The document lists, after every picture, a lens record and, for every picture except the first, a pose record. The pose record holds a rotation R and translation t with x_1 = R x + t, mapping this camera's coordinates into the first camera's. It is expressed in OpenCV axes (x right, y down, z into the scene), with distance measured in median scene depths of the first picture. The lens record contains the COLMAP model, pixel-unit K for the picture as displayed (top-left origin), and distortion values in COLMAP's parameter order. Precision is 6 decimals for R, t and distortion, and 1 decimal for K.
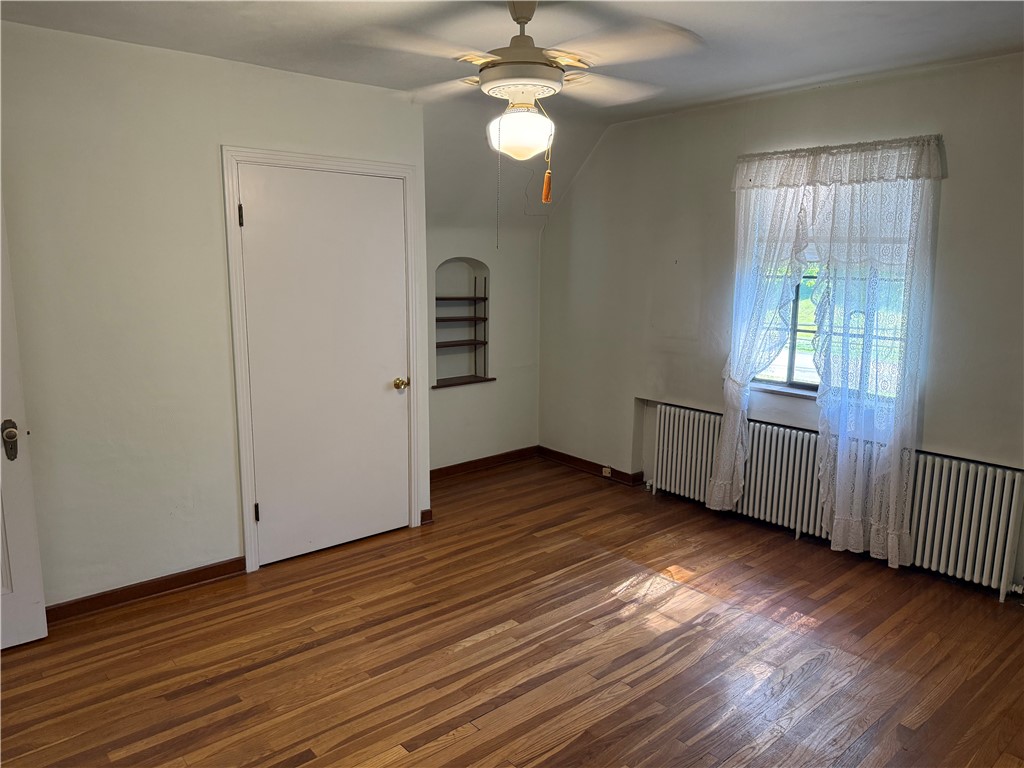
lens RADIAL K [[724.3, 0, 512.0], [0, 724.3, 384.0], [0, 0, 1]] dist [0.089425, -0.112778]
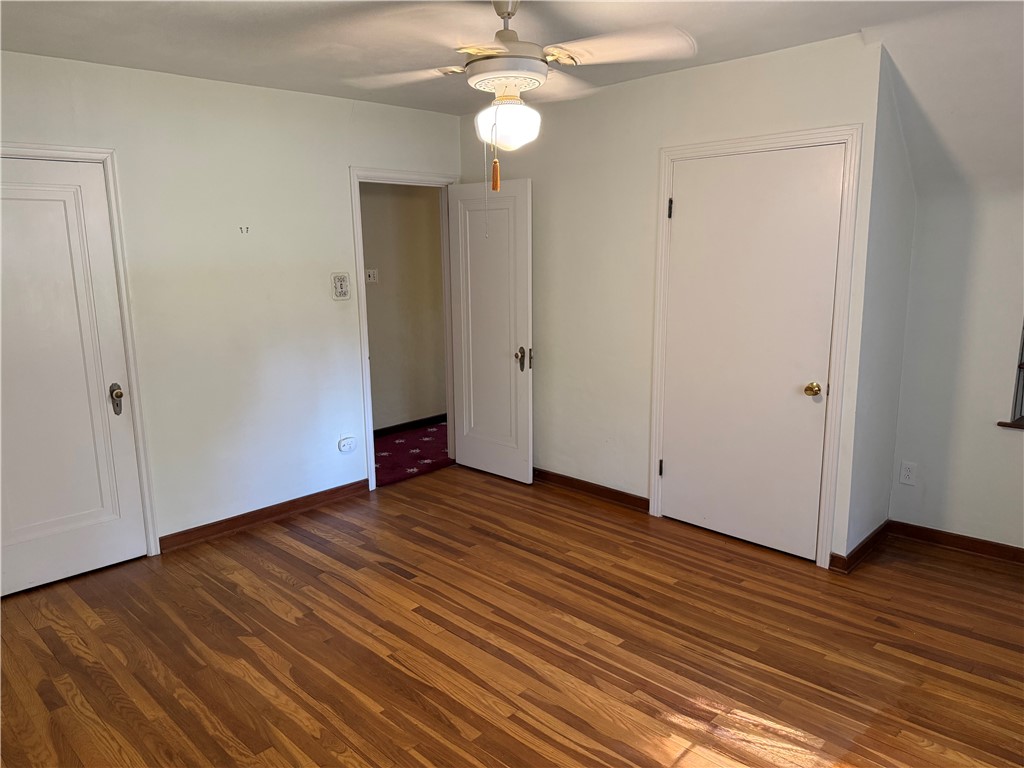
lens RADIAL K [[724.3, 0, 512.0], [0, 724.3, 384.0], [0, 0, 1]] dist [0.089425, -0.112778]
pose [[0.075377, 0.178755, -0.981002, 0.783564], [-0.155187, 0.973917, 0.165540, -0.112846], [0.985005, 0.139761, 0.101152, 0.681754]]
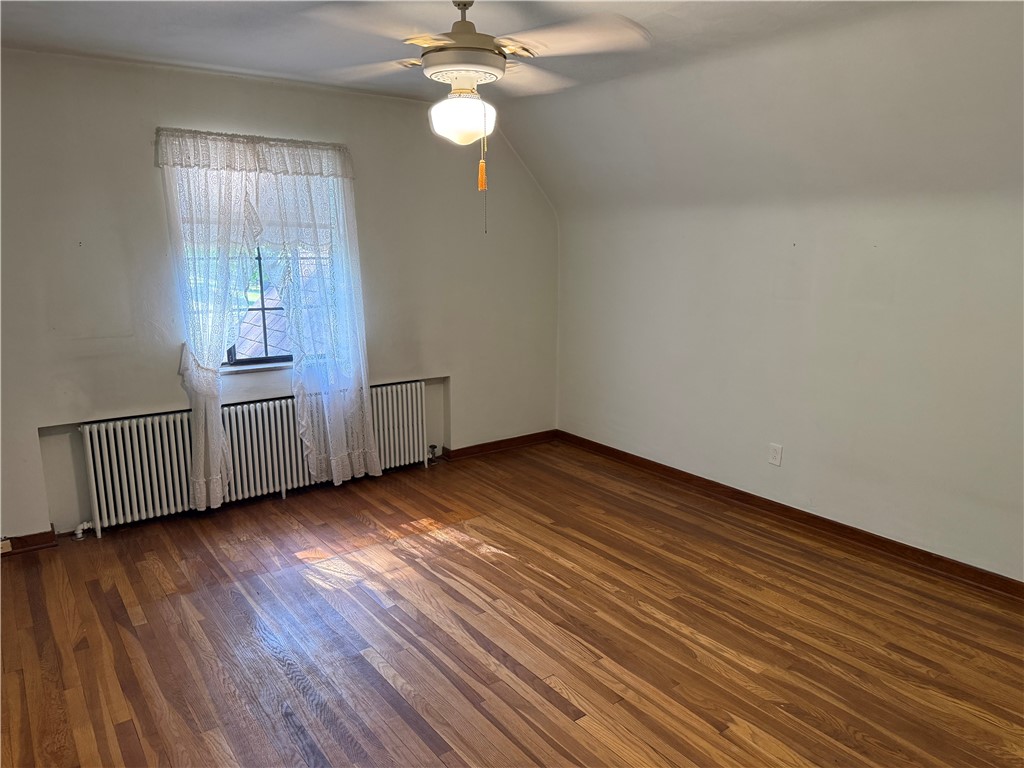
lens RADIAL K [[724.3, 0, 512.0], [0, 724.3, 384.0], [0, 0, 1]] dist [0.089425, -0.112778]
pose [[0.081059, -0.201665, 0.976095, -0.743733], [0.174946, 0.966992, 0.185256, -0.116683], [-0.981236, 0.155748, 0.113664, 0.627989]]
